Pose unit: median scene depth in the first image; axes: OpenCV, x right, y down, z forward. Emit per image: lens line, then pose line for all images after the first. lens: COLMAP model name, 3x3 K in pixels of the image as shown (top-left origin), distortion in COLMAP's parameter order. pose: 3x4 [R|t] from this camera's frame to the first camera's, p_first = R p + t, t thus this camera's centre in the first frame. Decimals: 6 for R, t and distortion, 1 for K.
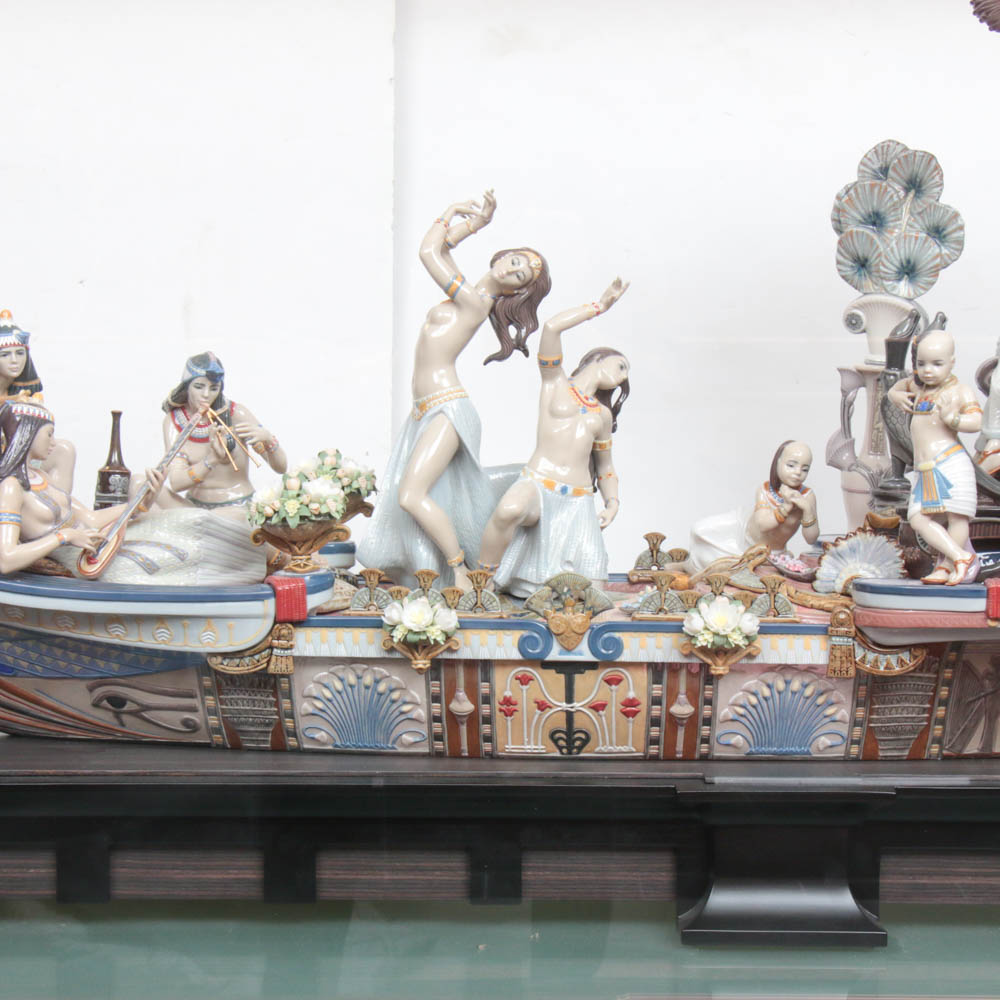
lens RADIAL K [[2534.2, 0, 496.9], [0, 2534.2, 528.4], [0, 0, 1]] dist [0.090807, 0.587981]
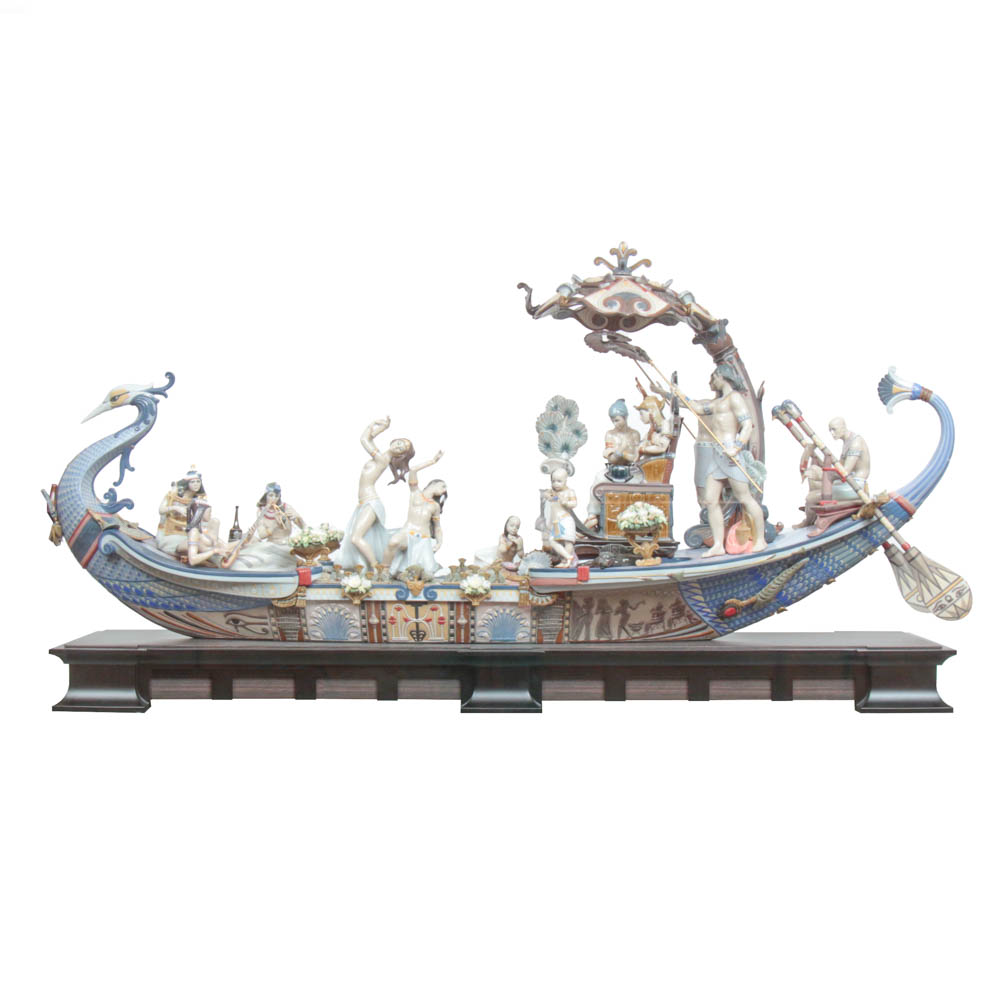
lens RADIAL K [[1715.2, 0, 482.6], [0, 1715.2, 502.5], [0, 0, 1]] dist [-0.084152, 0.094747]
pose [[0.999941, -0.002129, -0.010627, 0.108901], [0.001161, 0.995917, -0.090263, 0.105041], [0.010776, 0.090245, 0.995861, -0.667775]]
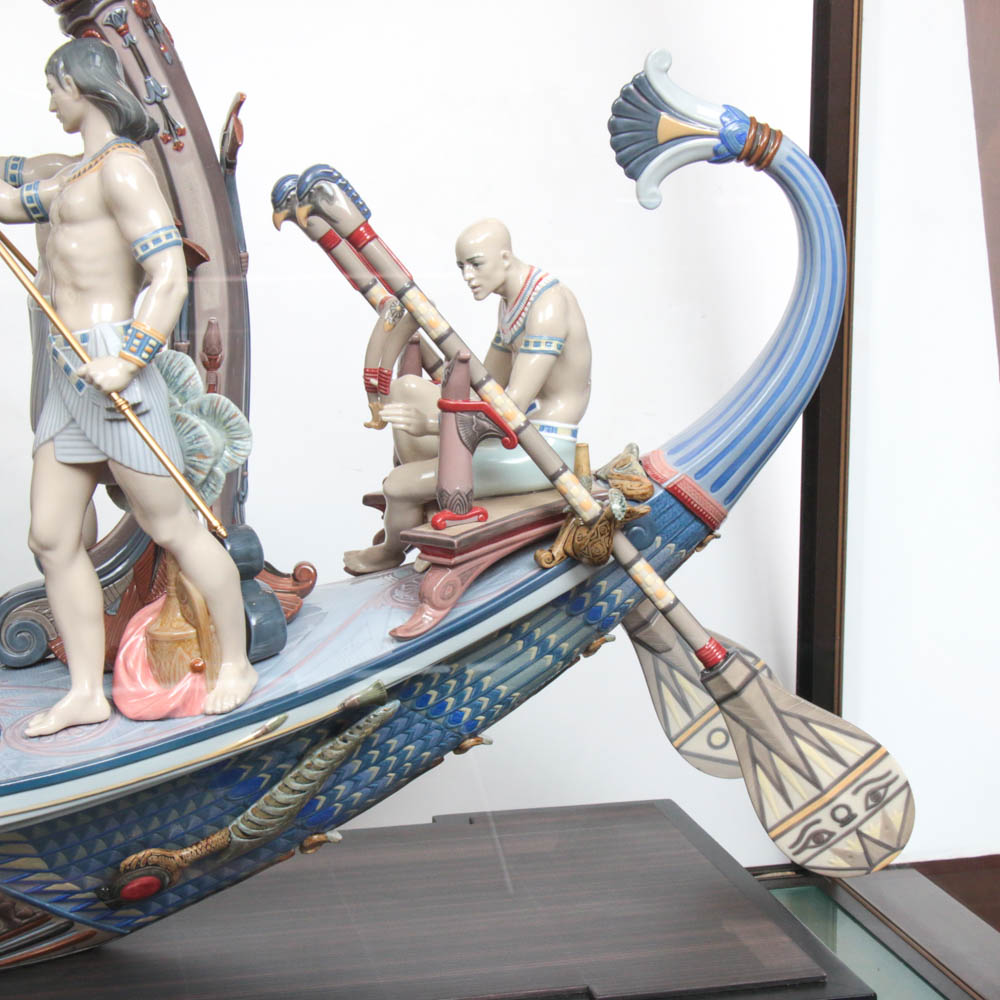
lens RADIAL K [[2030.7, 0, 501.1], [0, 2030.7, 526.3], [0, 0, 1]] dist [-0.012570, 0.204963]
pose [[0.972784, -0.044124, 0.227474, 0.303667], [0.028393, 0.997002, 0.071974, -0.083337], [-0.229968, -0.063557, 0.971121, 0.410483]]
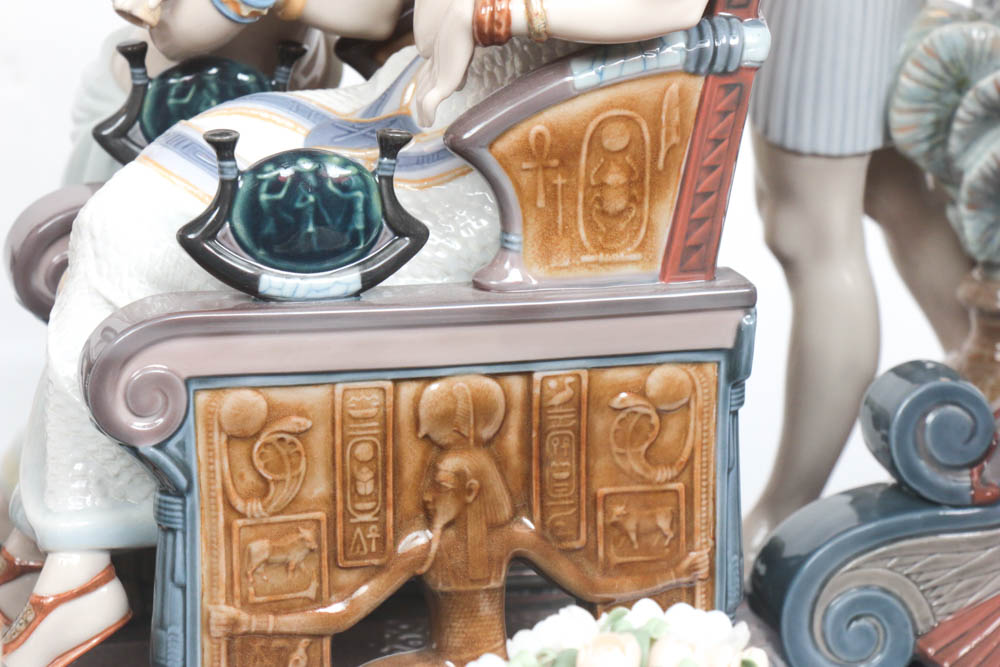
lens RADIAL K [[3506.9, 0, 500.0], [0, 3506.9, 333.5], [0, 0, 1]] dist [0.331778, 1.620384]
pose [[0.958925, -0.082937, 0.271266, 0.136477], [0.034751, 0.983446, 0.177836, -0.131311], [-0.281524, -0.161105, 0.945933, 0.613007]]
